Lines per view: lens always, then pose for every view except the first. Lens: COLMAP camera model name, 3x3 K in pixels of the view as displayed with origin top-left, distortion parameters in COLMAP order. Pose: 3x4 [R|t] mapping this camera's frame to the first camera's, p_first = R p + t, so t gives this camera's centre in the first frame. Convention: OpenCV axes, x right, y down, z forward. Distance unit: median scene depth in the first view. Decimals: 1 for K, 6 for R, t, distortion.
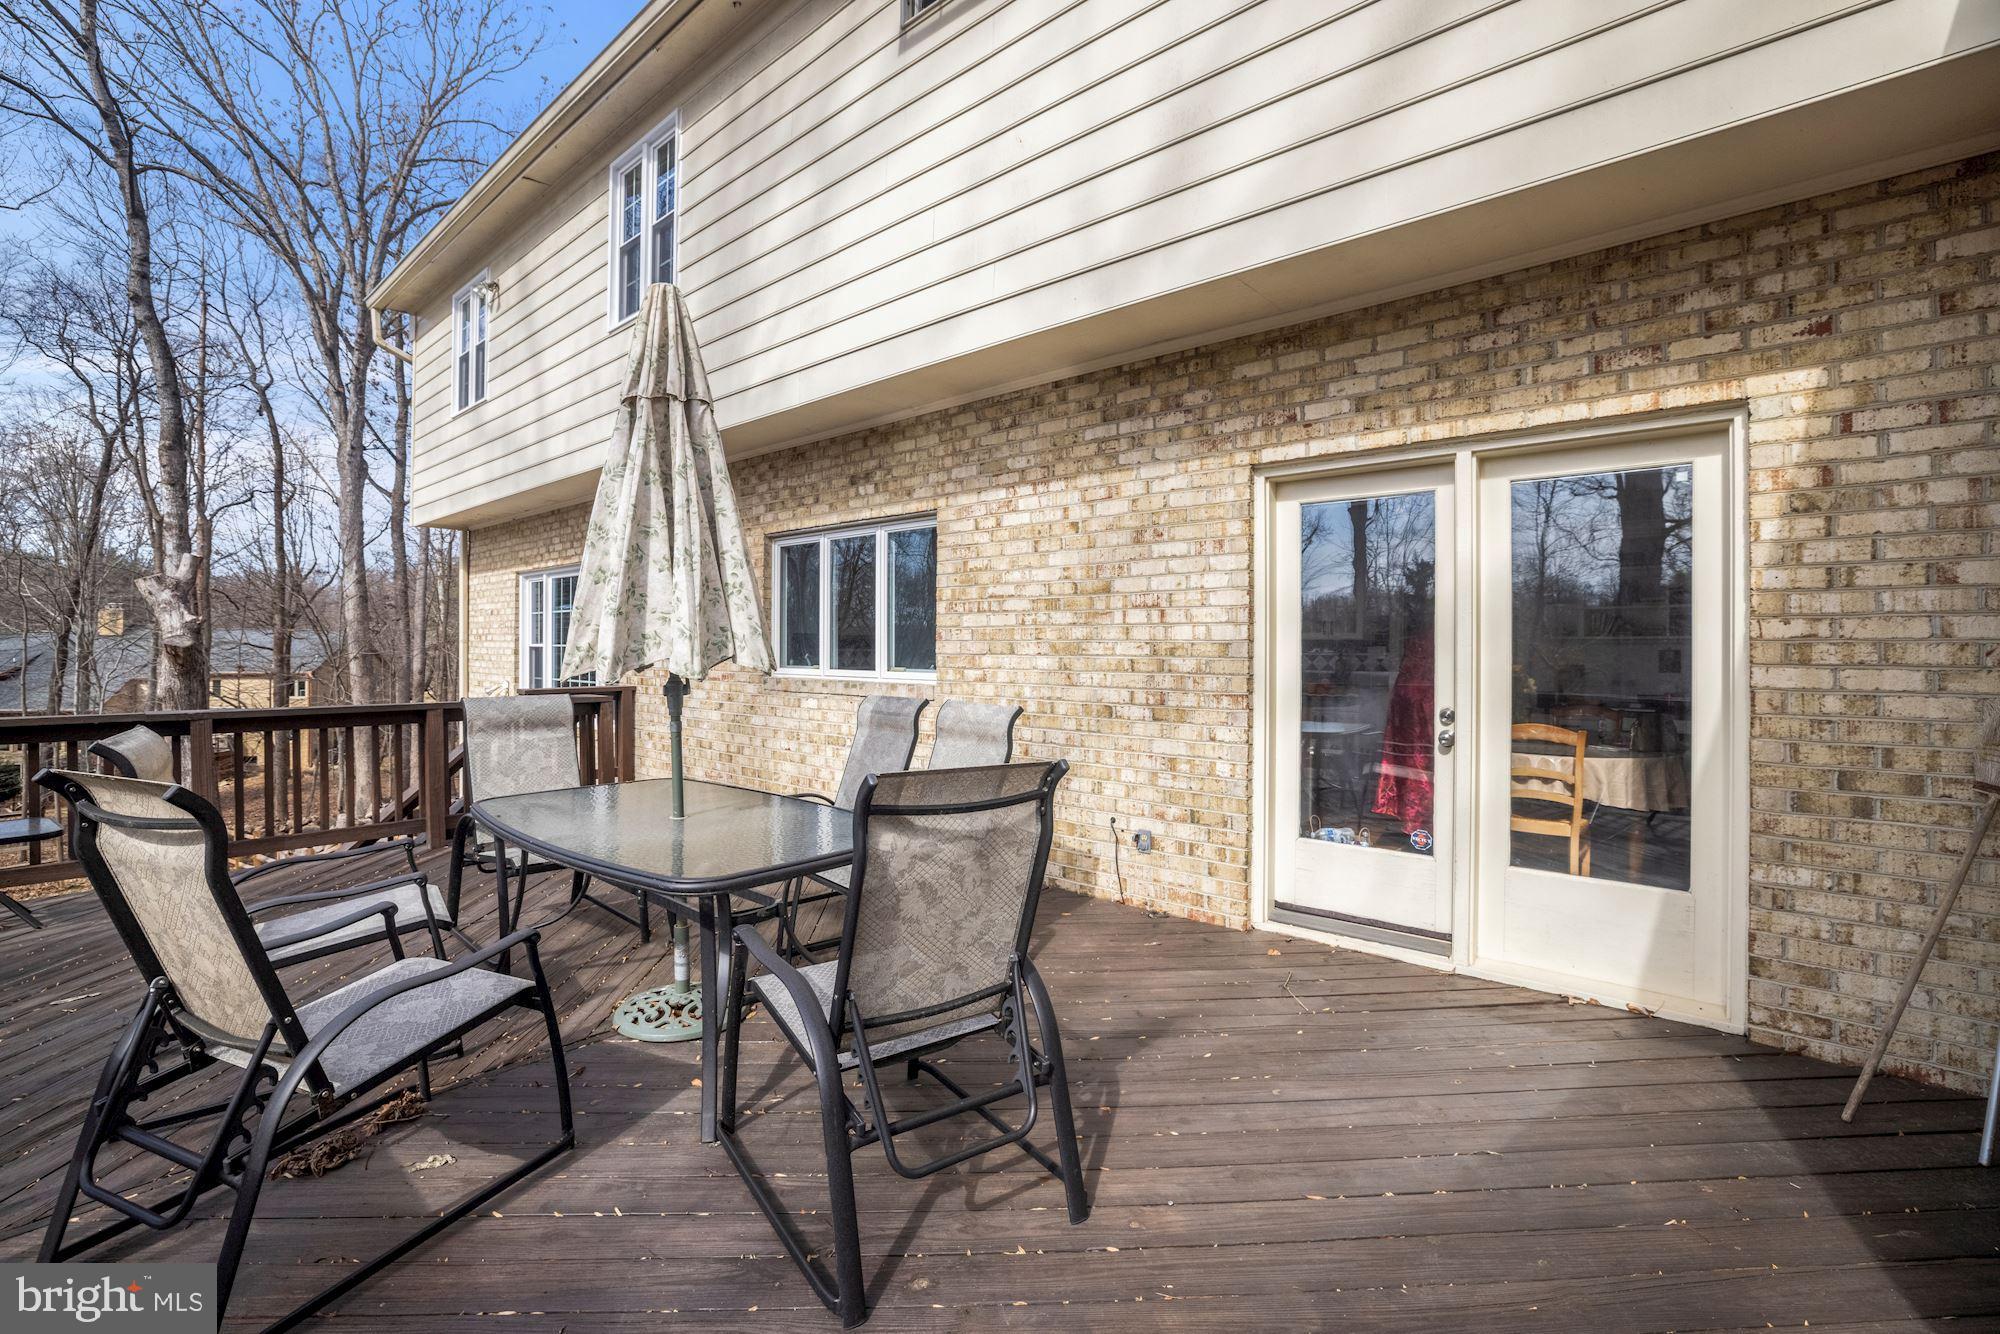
lens RADIAL K [[903.7, 0, 995.4], [0, 903.7, 647.0], [0, 0, 1]] dist [-0.001928, 0.002497]
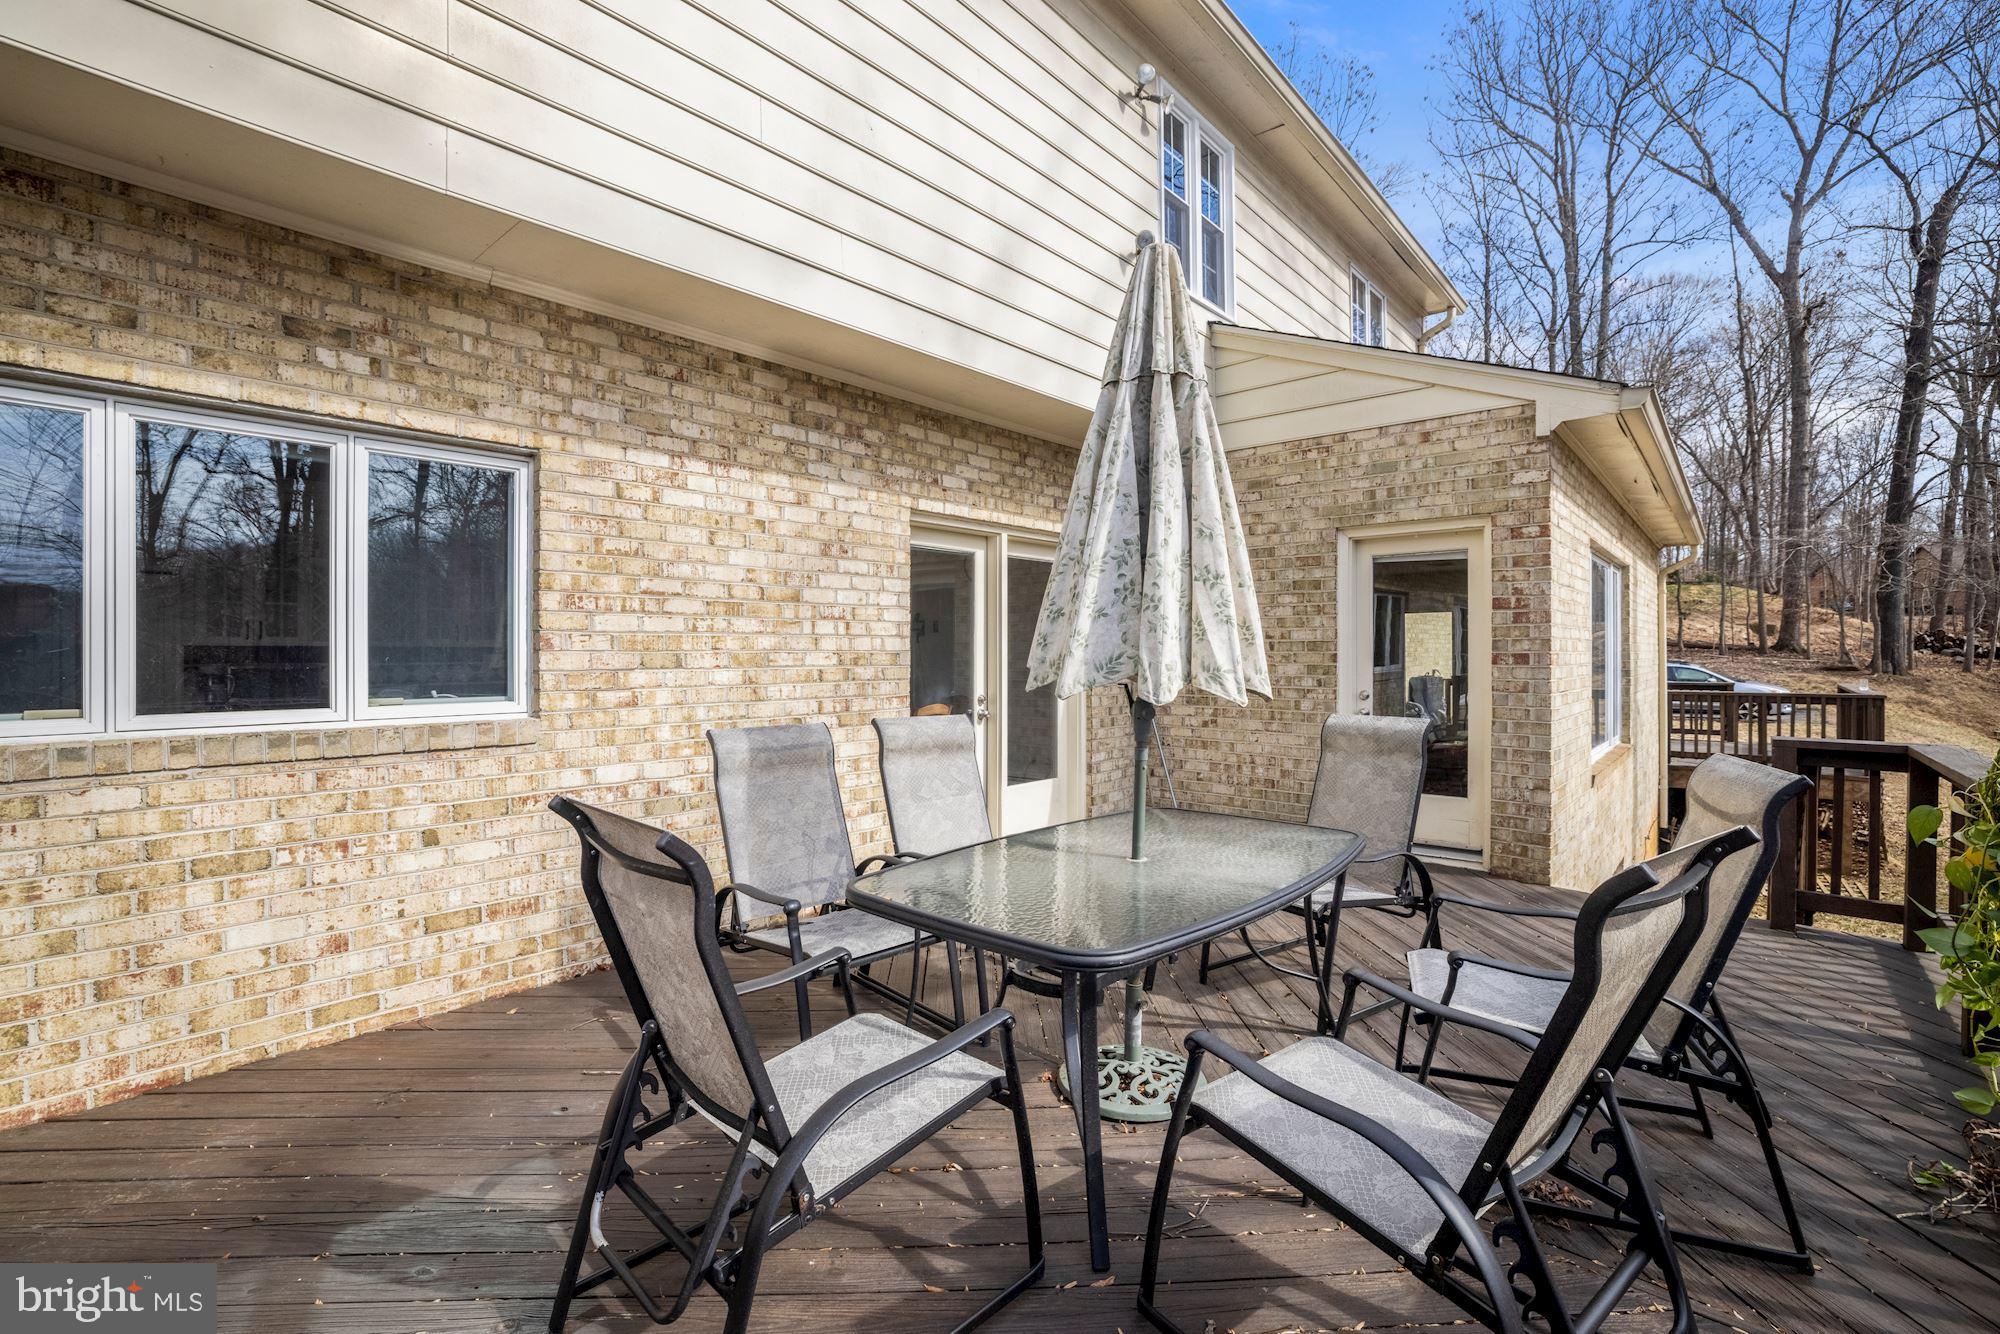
lens RADIAL K [[903.7, 0, 992.1], [0, 903.7, 657.8], [0, 0, 1]] dist [-0.001928, 0.002497]
pose [[-0.004184, -0.011861, 0.999921, -0.823632], [0.000649, 0.999929, 0.011864, -0.010815], [-0.999991, 0.000699, -0.004176, 0.774286]]
